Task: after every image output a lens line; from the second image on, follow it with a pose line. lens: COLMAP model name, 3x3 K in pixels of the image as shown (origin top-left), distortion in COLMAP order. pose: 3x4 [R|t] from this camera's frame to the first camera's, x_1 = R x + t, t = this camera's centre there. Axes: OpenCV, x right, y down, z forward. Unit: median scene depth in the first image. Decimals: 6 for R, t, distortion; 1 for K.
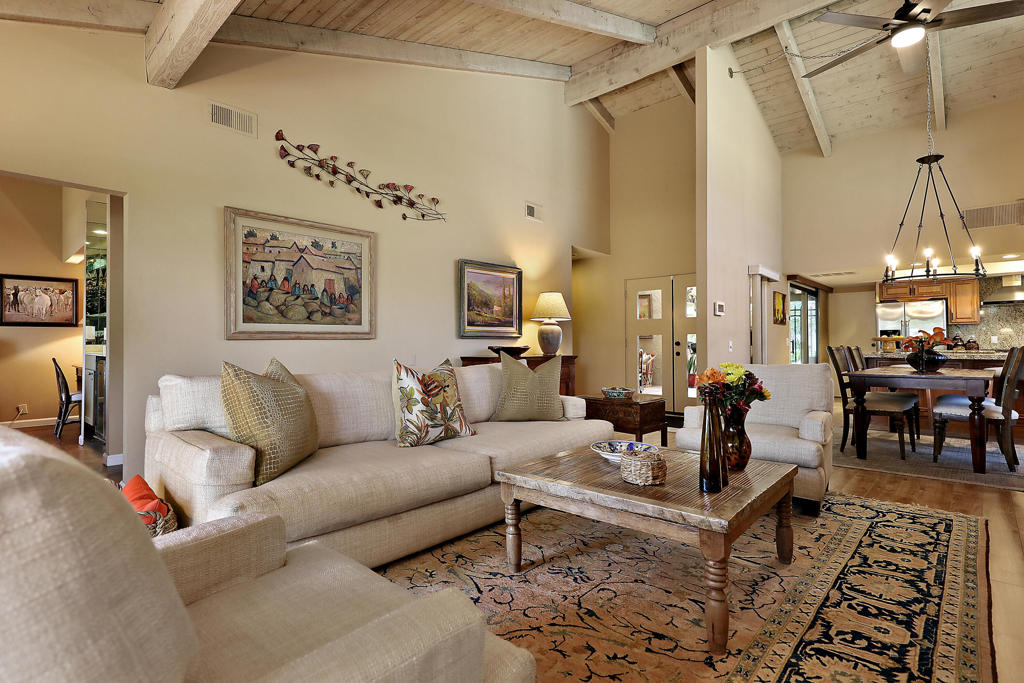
lens RADIAL K [[499.3, 0, 512.9], [0, 499.3, 338.7], [0, 0, 1]] dist [0.001961, 0.000123]
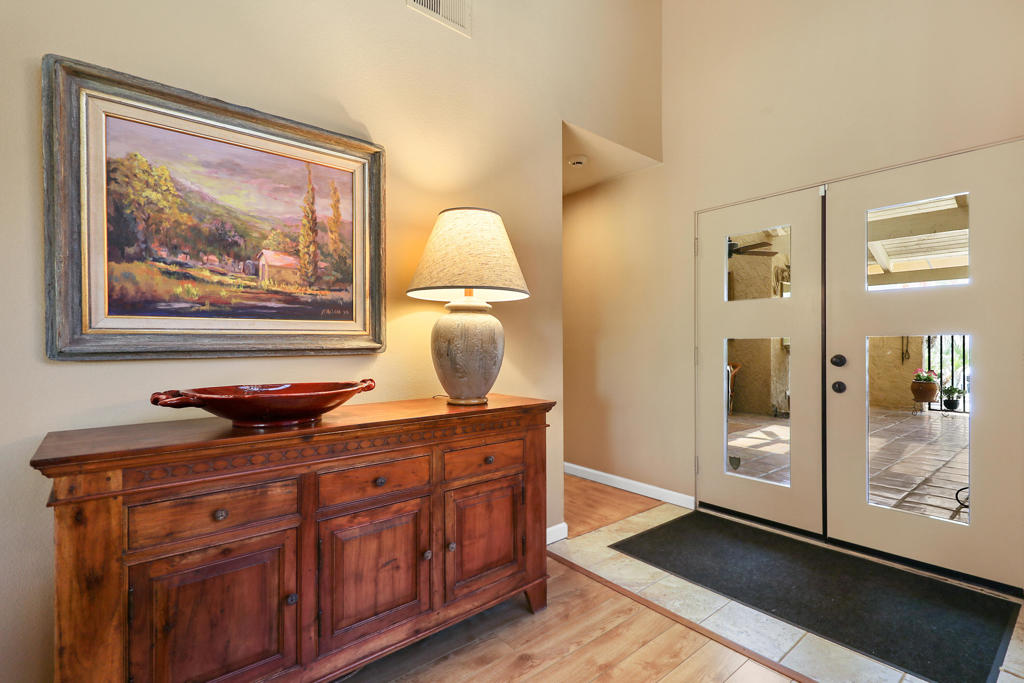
lens RADIAL K [[484.3, 0, 511.9], [0, 484.3, 344.3], [0, 0, 1]] dist [-0.019904, -0.000315]
pose [[0.992448, -0.003184, -0.122623, 0.143847], [0.004936, 0.999890, 0.013986, -0.010800], [0.122565, -0.014486, 0.992355, 0.693415]]
